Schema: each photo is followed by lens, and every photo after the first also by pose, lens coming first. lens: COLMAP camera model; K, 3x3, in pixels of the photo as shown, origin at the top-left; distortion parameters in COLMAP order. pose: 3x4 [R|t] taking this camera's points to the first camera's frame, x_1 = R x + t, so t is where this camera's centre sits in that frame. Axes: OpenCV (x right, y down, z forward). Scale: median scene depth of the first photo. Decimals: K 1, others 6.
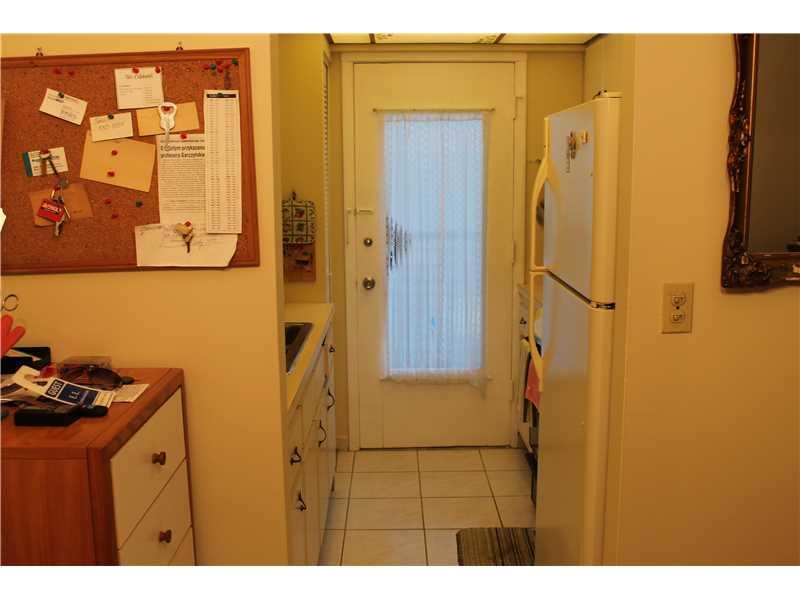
lens RADIAL K [[809.7, 0, 401.0], [0, 809.7, 297.3], [0, 0, 1]] dist [-0.077958, 0.000000]
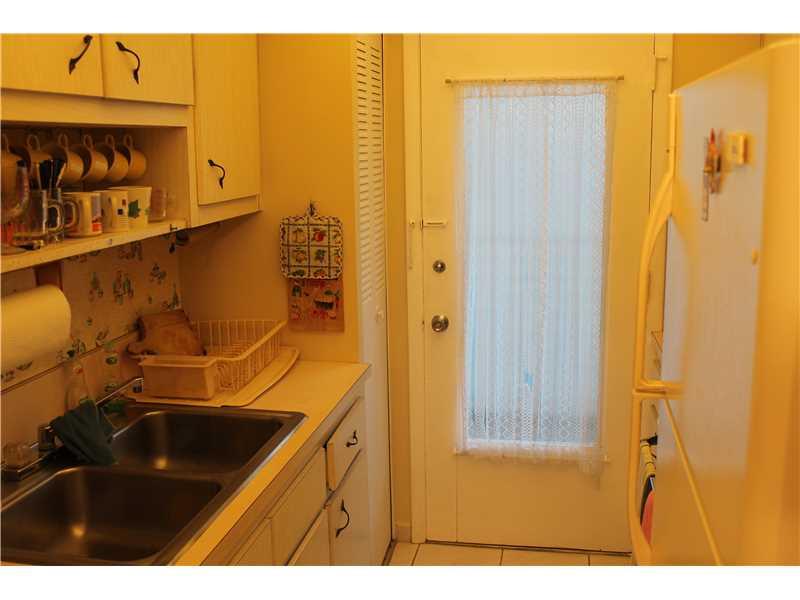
lens RADIAL K [[809.7, 0, 400.4], [0, 809.7, 304.2], [0, 0, 1]] dist [-0.077958, 0.000000]
pose [[0.979018, 0.032532, -0.201158, 0.074048], [-0.023858, 0.998684, 0.045396, -0.069349], [0.202370, -0.039644, 0.978506, 0.297677]]
